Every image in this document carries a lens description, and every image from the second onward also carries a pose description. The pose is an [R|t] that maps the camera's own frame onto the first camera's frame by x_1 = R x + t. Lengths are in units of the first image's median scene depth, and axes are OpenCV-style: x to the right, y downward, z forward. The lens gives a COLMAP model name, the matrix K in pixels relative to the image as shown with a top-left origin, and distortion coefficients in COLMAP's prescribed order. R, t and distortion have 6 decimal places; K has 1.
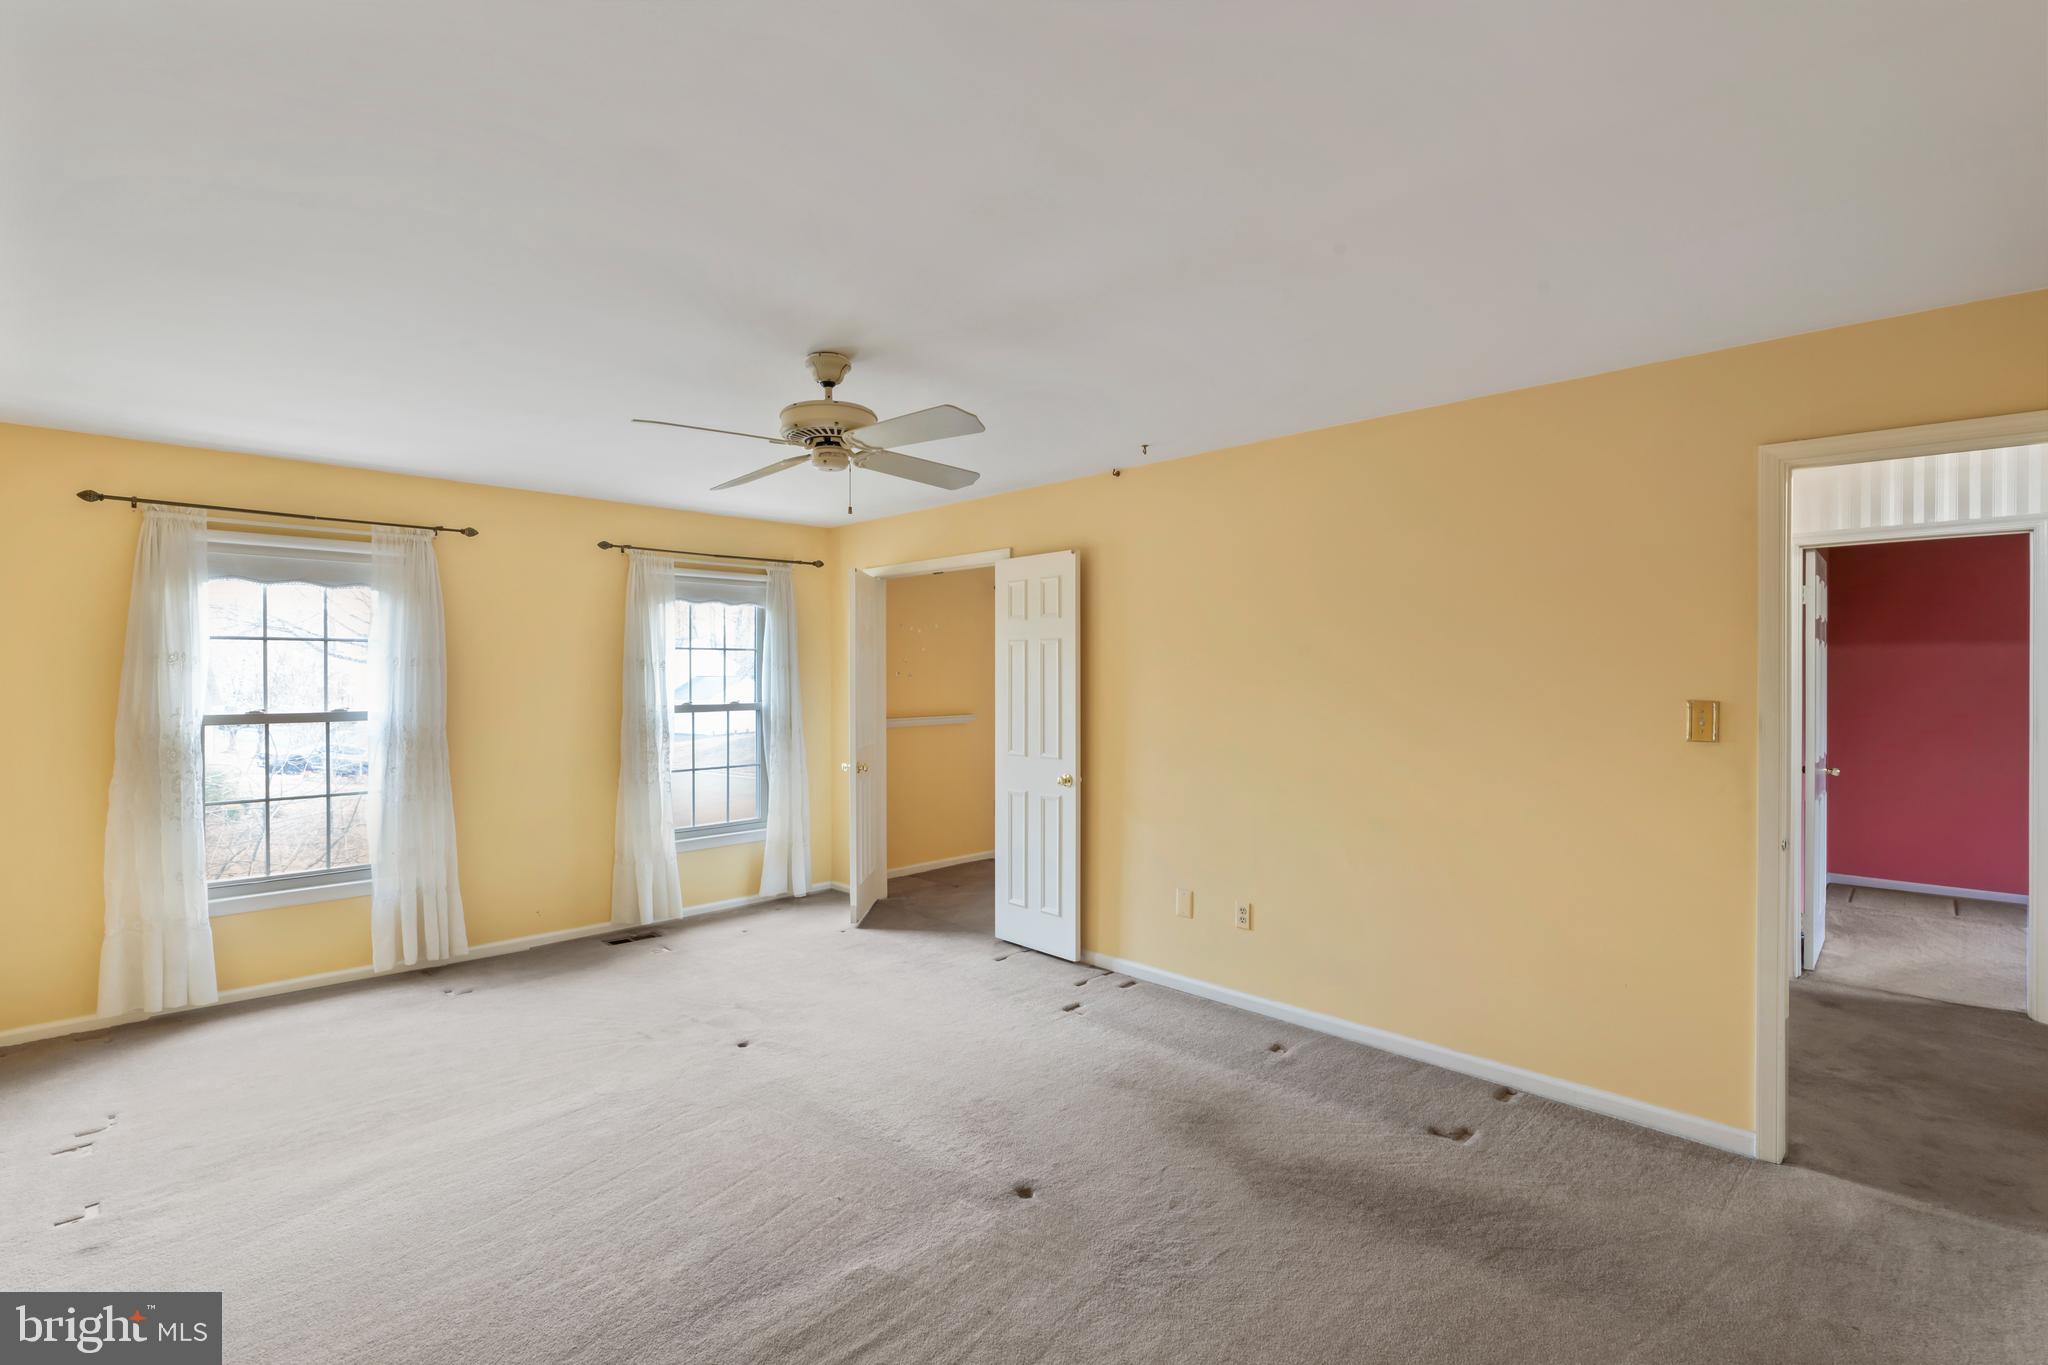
lens RADIAL K [[959.5, 0, 1027.1], [0, 959.5, 675.9], [0, 0, 1]] dist [-0.008570, 0.001062]
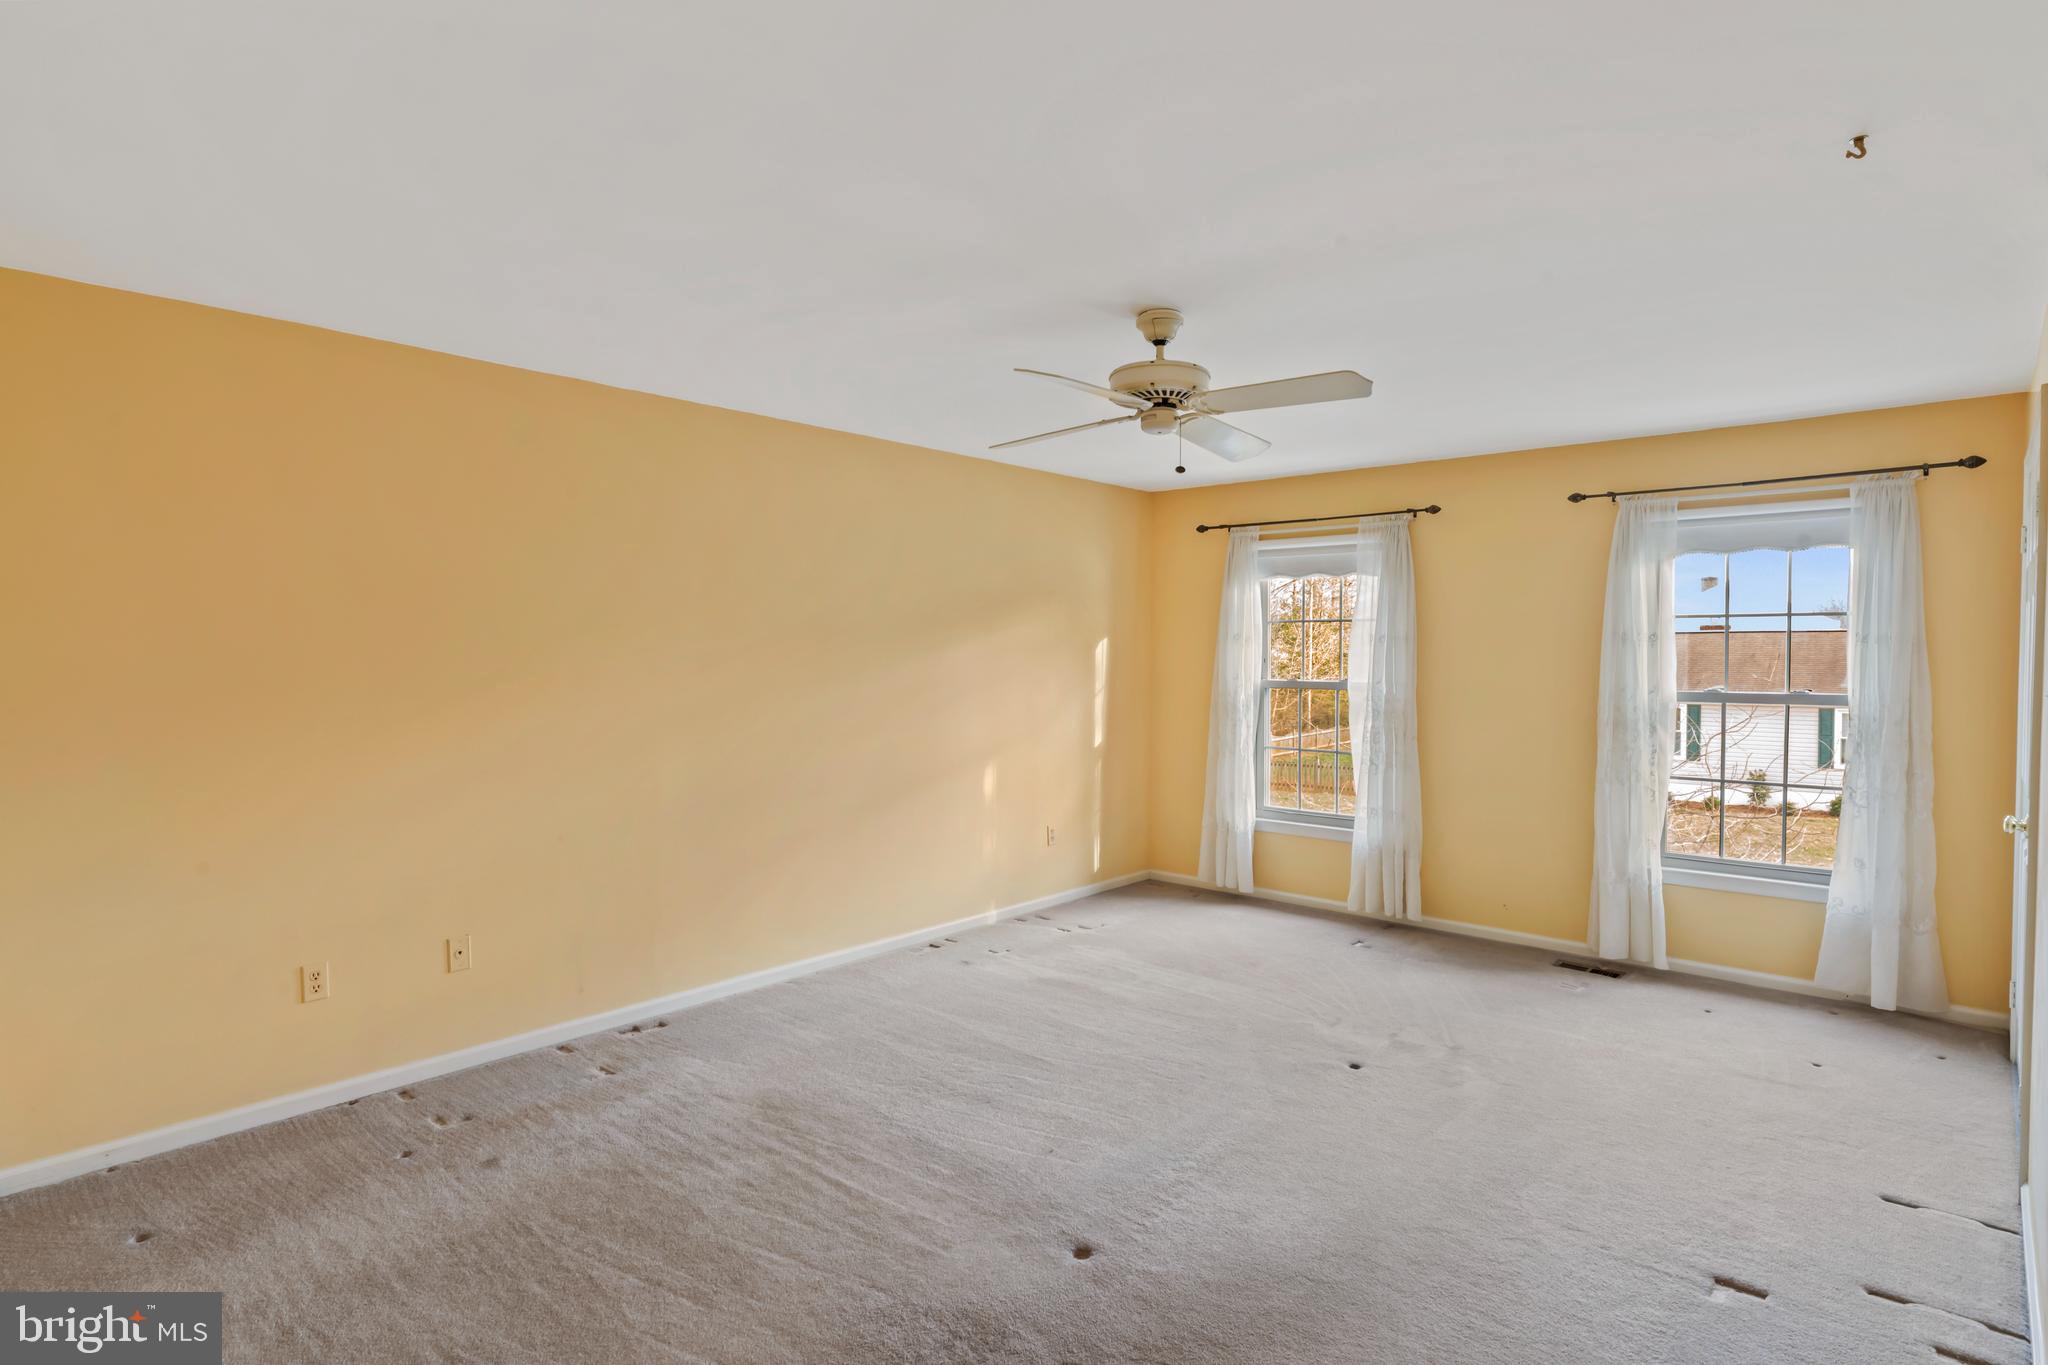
lens RADIAL K [[1052.3, 0, 1024.2], [0, 1052.3, 680.8], [0, 0, 1]] dist [-0.007505, -0.000152]
pose [[0.057976, 0.028997, -0.997897, 0.513679], [-0.003734, 0.999577, 0.028829, 0.000662], [0.998311, 0.002055, 0.058060, 0.507561]]
